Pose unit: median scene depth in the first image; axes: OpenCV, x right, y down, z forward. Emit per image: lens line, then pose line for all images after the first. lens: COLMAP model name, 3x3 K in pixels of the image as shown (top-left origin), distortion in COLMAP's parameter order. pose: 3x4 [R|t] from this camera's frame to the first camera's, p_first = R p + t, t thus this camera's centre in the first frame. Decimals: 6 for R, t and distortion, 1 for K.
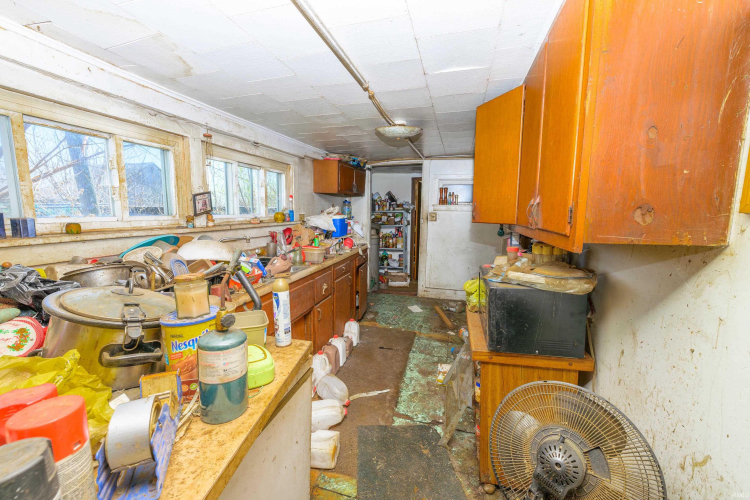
lens RADIAL K [[297.0, 0, 373.8], [0, 297.0, 247.9], [0, 0, 1]] dist [-0.002635, 0.000092]
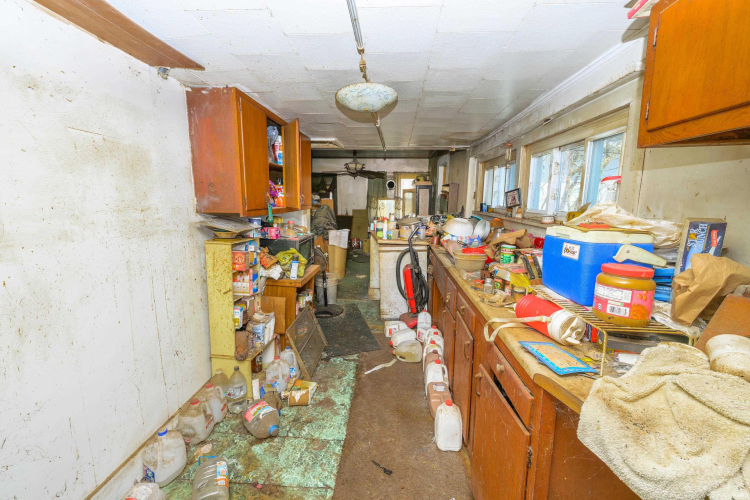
lens RADIAL K [[297.0, 0, 376.2], [0, 297.0, 247.2], [0, 0, 1]] dist [-0.002635, 0.000092]
pose [[-0.976958, 0.021154, -0.212379, 0.220844], [-0.037911, 0.962052, 0.270219, -0.232061], [0.210036, 0.272044, -0.939083, 1.815988]]
